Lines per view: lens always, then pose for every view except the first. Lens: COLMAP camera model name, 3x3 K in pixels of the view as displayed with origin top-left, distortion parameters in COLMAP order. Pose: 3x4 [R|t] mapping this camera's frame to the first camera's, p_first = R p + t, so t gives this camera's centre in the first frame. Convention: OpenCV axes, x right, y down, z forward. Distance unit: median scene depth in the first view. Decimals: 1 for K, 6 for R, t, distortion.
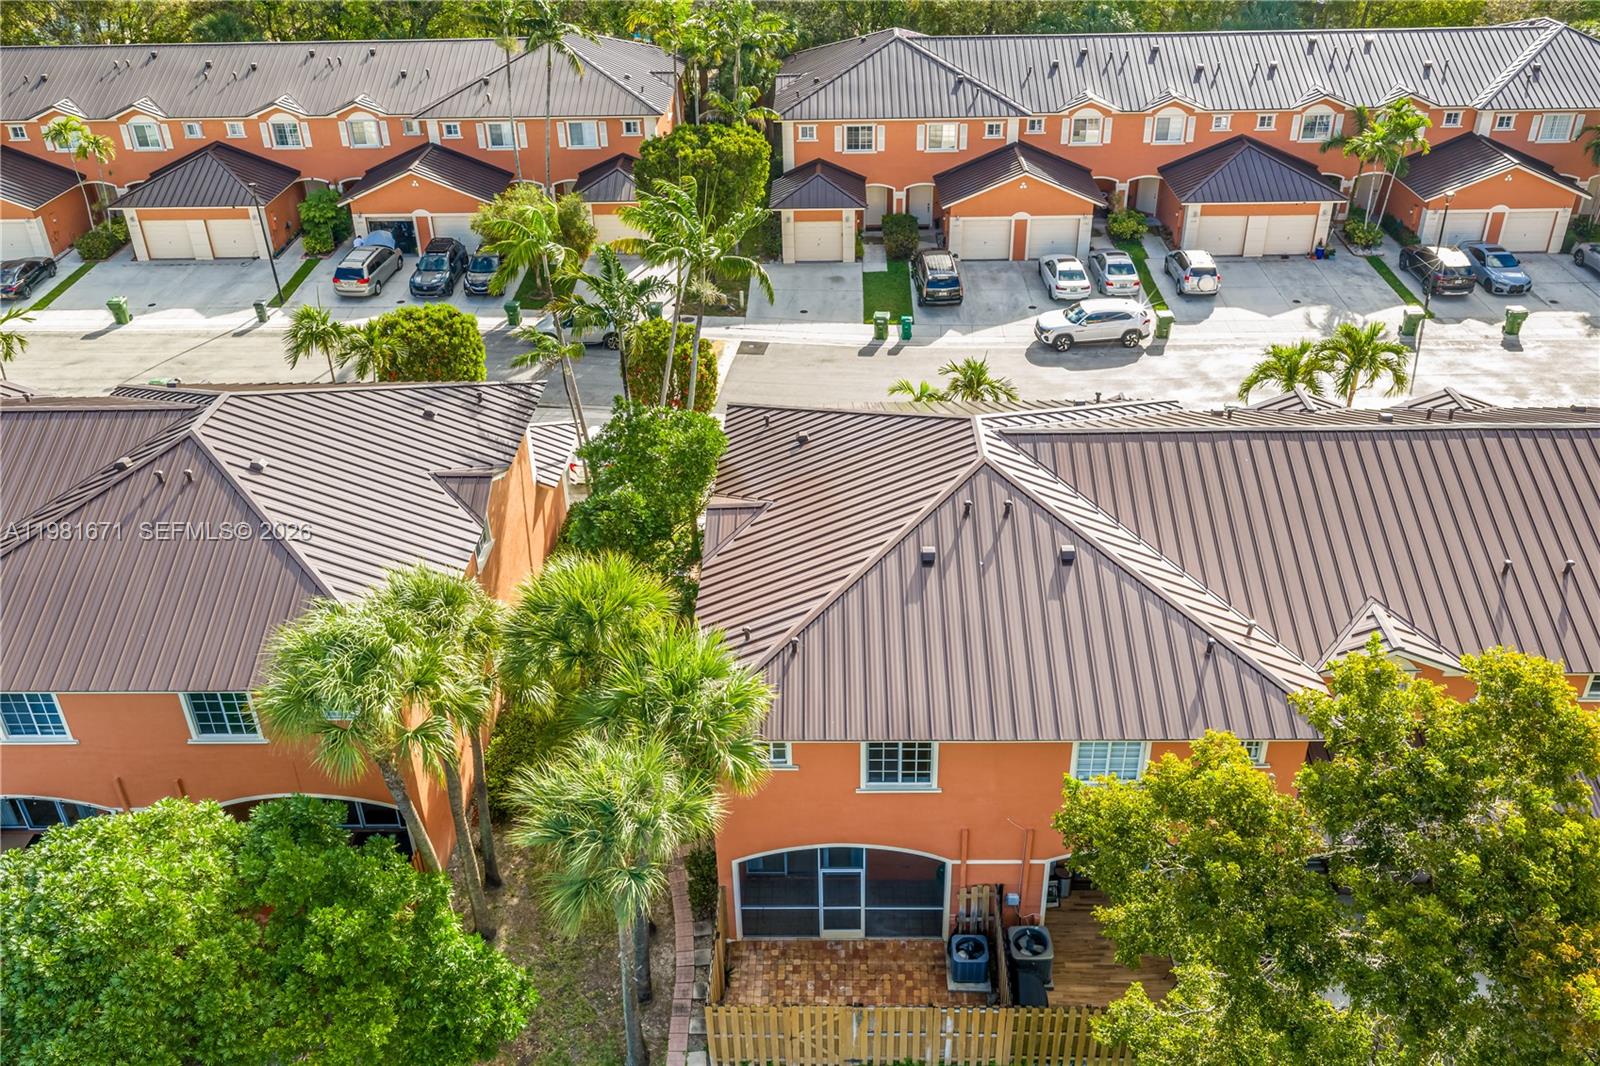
lens RADIAL K [[1314.4, 0, 800.4], [0, 1314.4, 533.2], [0, 0, 1]] dist [0.006107, -0.001695]
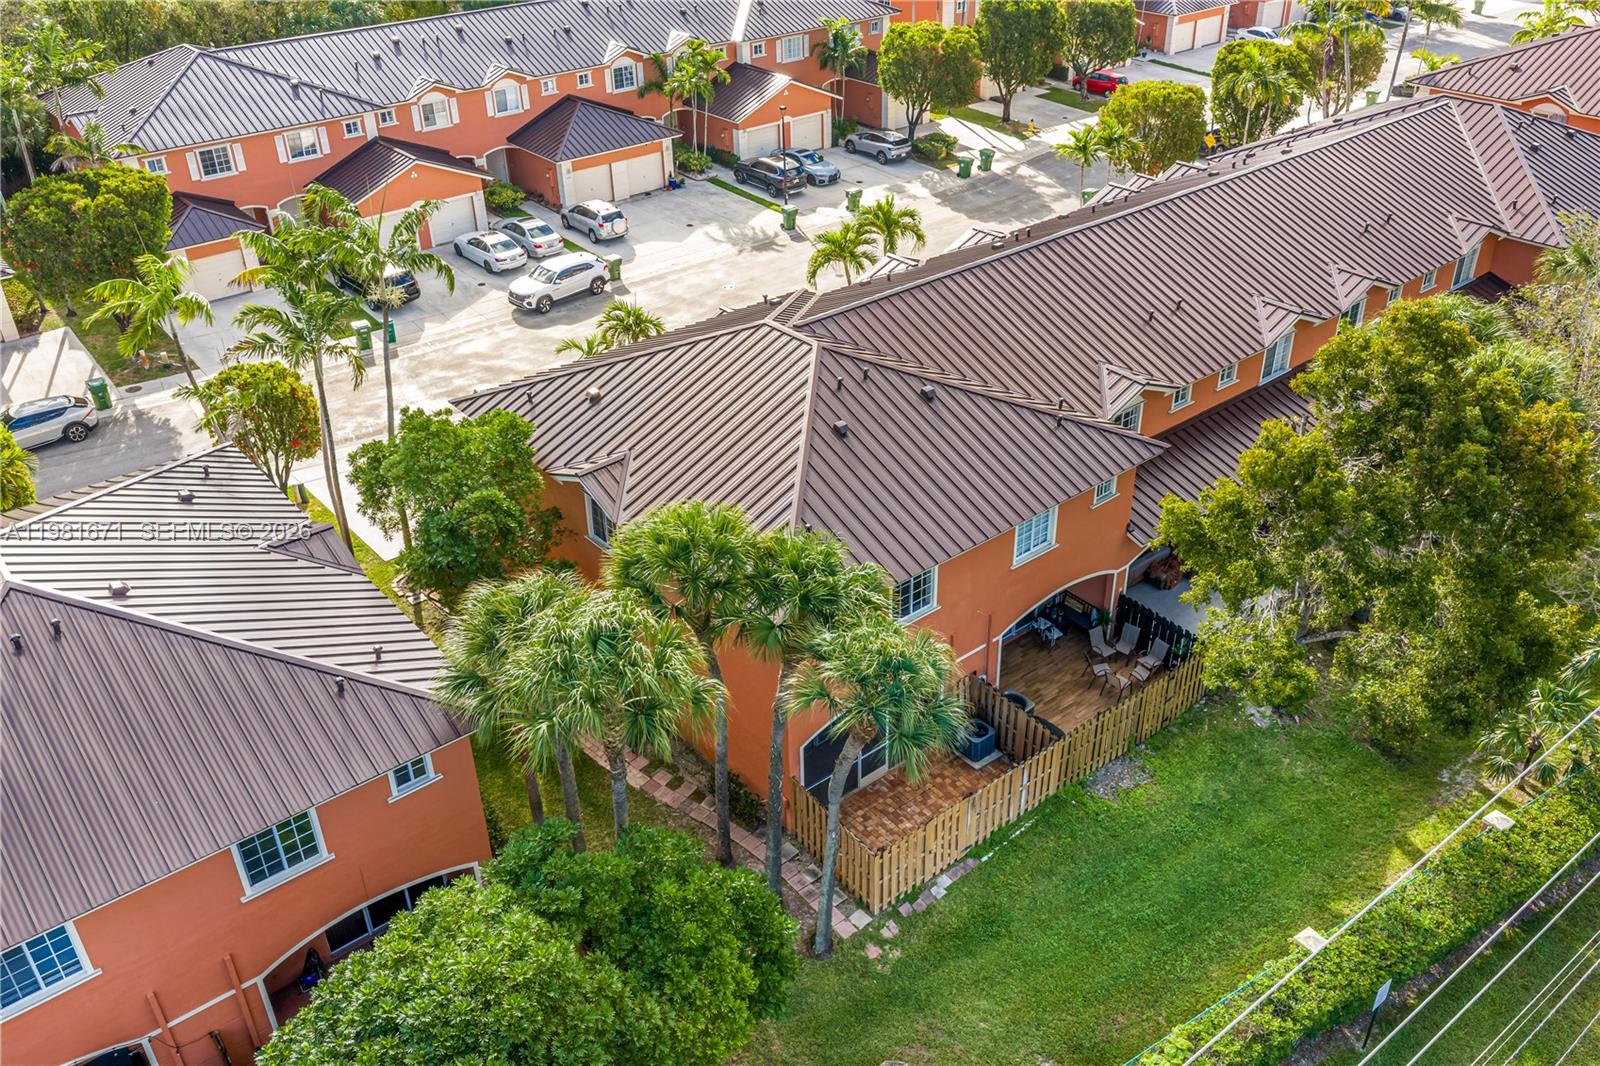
lens RADIAL K [[1314.4, 0, 800.1], [0, 1314.4, 532.9], [0, 0, 1]] dist [0.006107, -0.001695]
pose [[0.764674, -0.338037, 0.548639, -0.244887], [0.339545, 0.934954, 0.102815, -0.011610], [-0.547708, 0.107667, 0.829713, 0.034063]]
